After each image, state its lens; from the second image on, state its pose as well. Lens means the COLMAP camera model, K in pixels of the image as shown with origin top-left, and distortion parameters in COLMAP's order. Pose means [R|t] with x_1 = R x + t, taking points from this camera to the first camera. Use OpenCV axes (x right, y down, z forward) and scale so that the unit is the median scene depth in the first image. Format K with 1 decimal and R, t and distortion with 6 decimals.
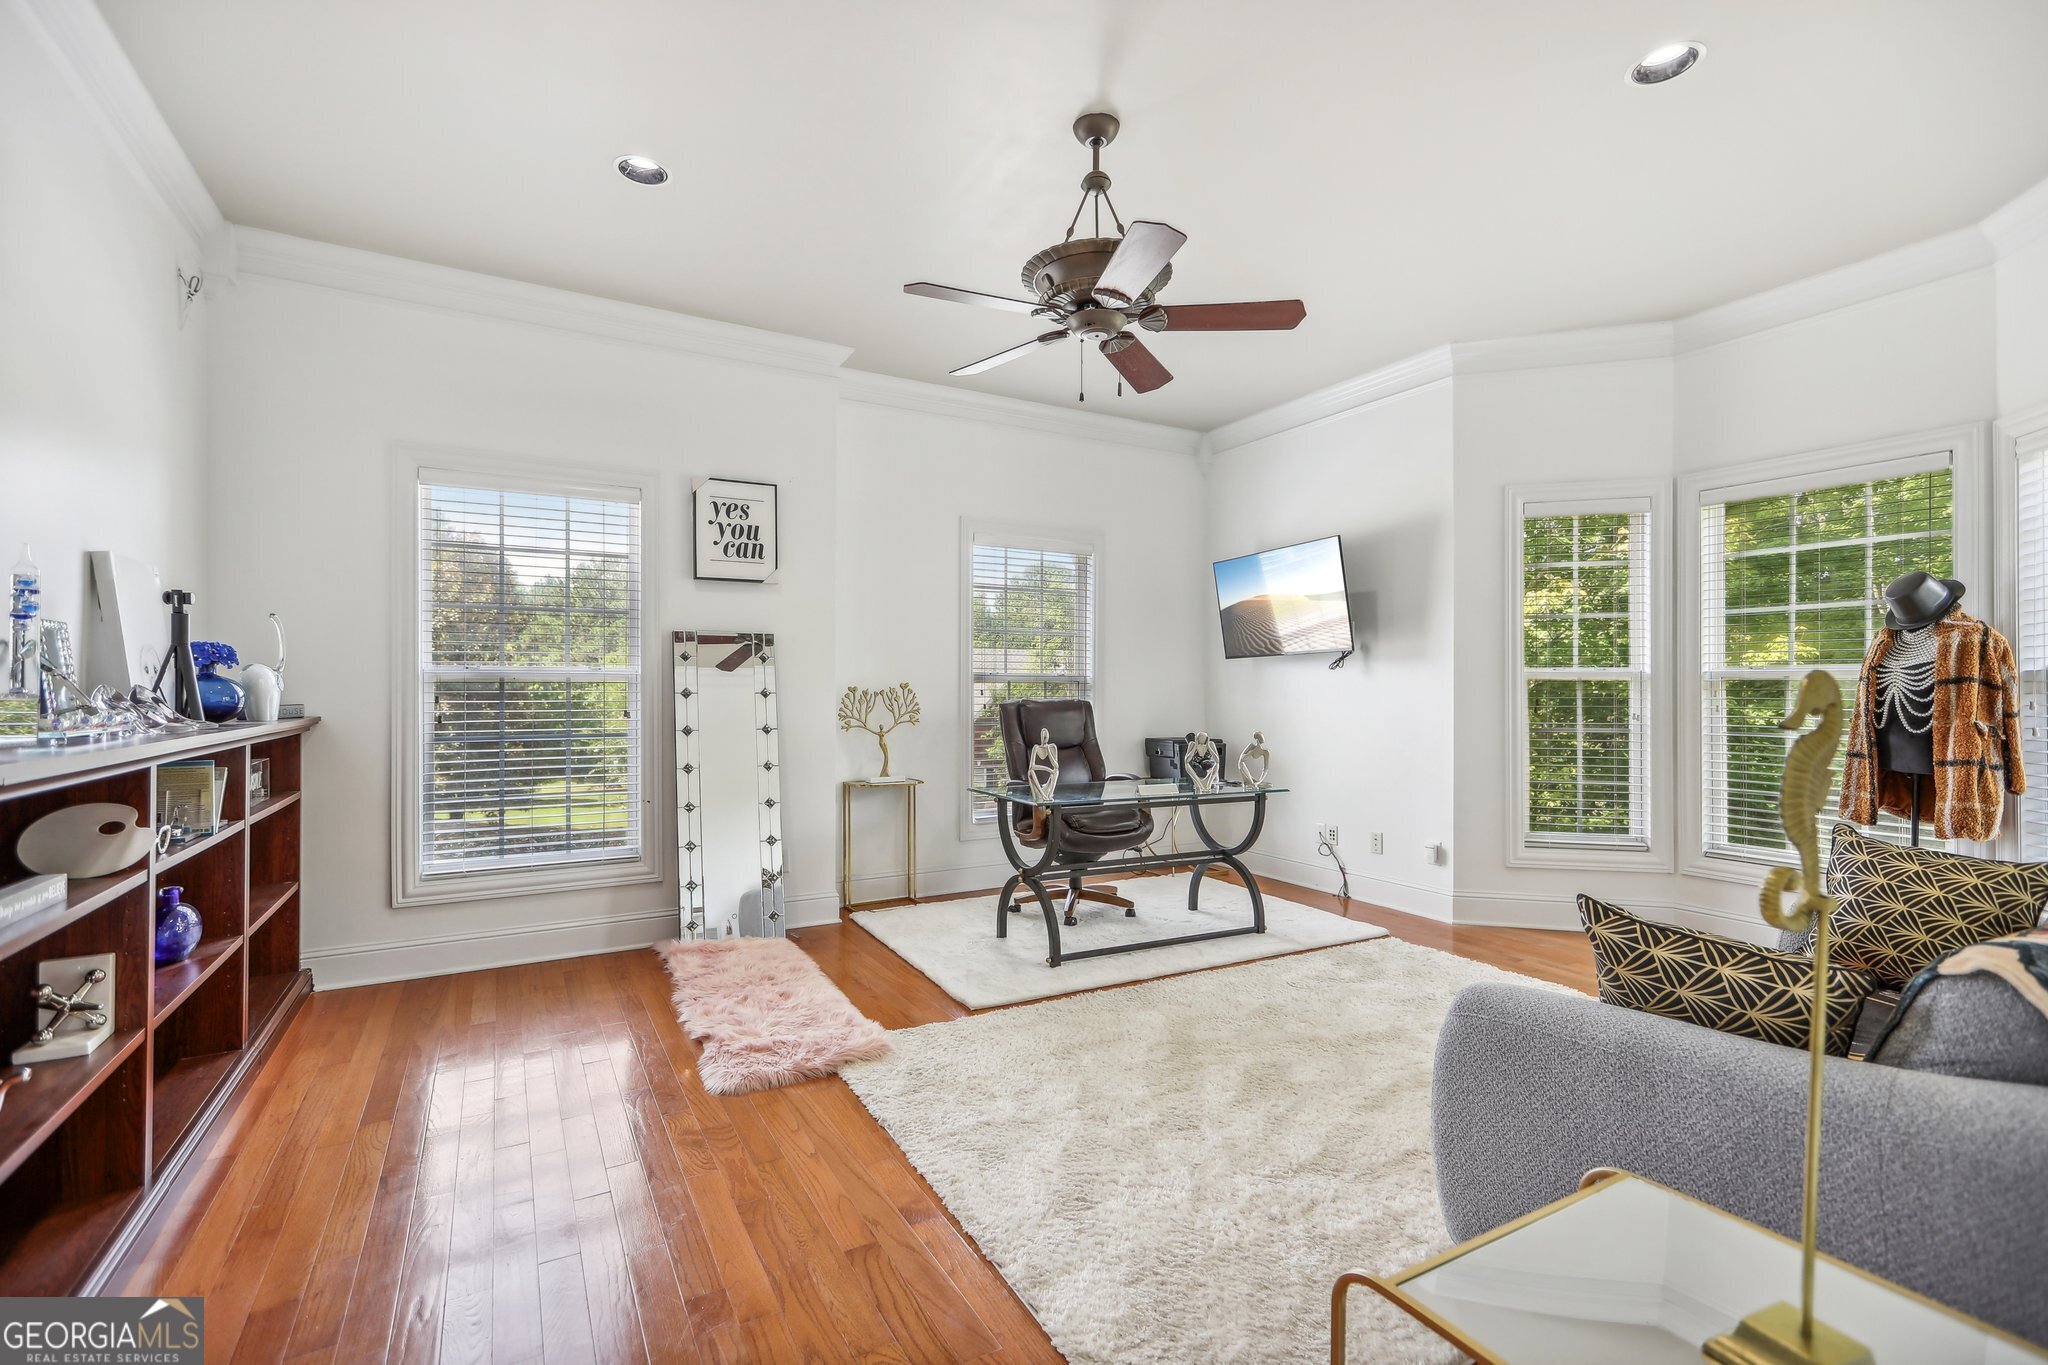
lens RADIAL K [[925.9, 0, 1026.5], [0, 925.9, 686.1], [0, 0, 1]] dist [-0.004872, 0.004747]
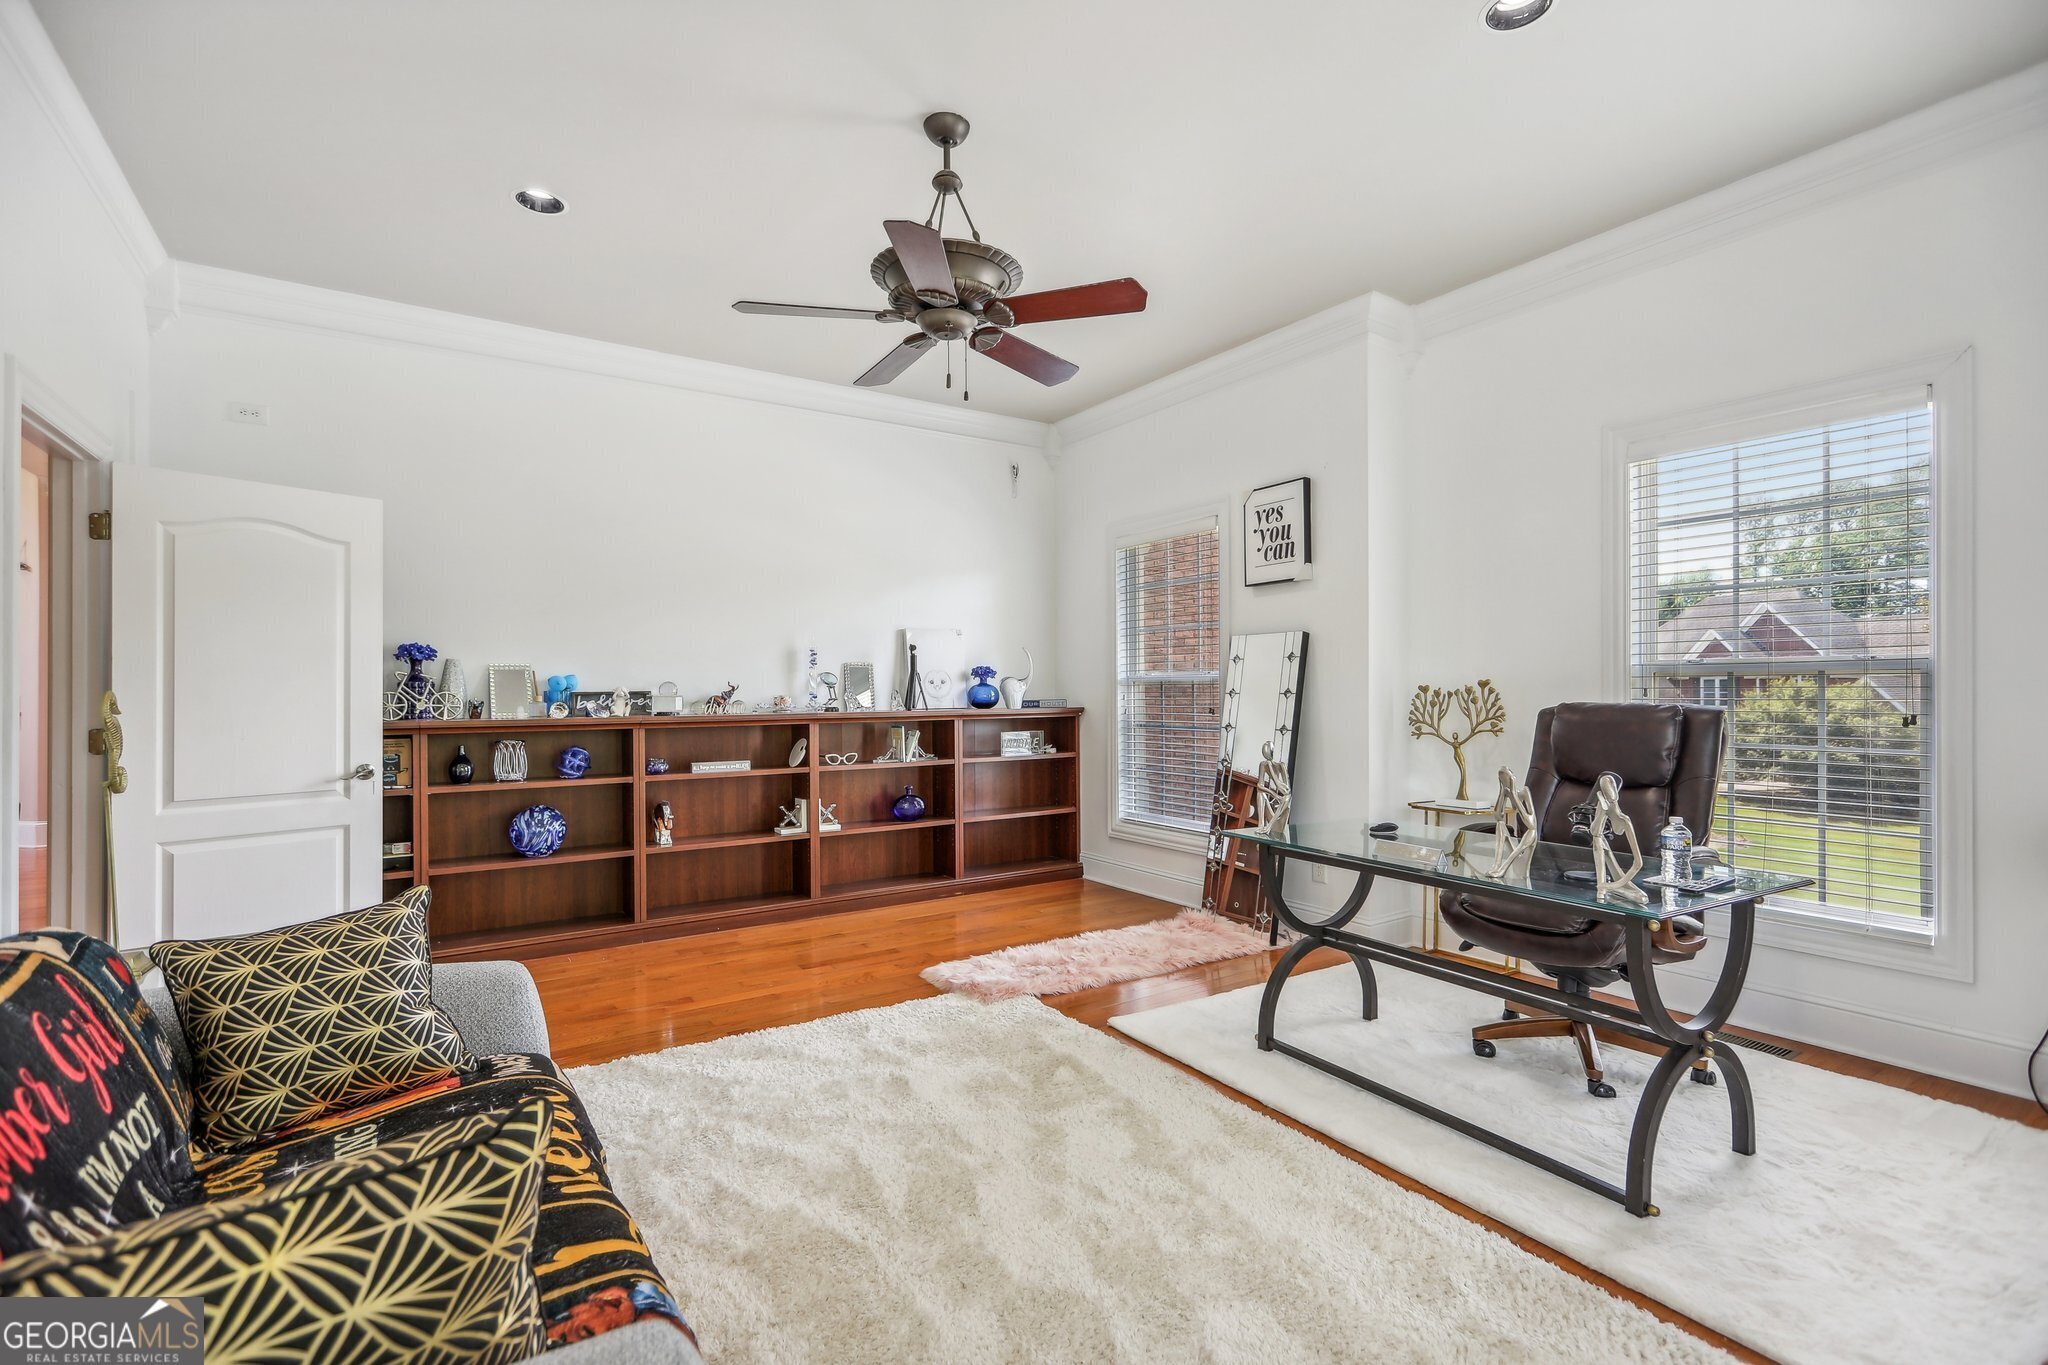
lens RADIAL K [[925.9, 0, 1028.1], [0, 925.9, 686.7], [0, 0, 1]] dist [-0.004872, 0.004747]
pose [[0.069901, -0.005167, -0.997541, 0.666789], [0.007816, 0.999959, -0.004632, 0.003261], [0.997523, -0.007473, 0.069939, 0.639205]]
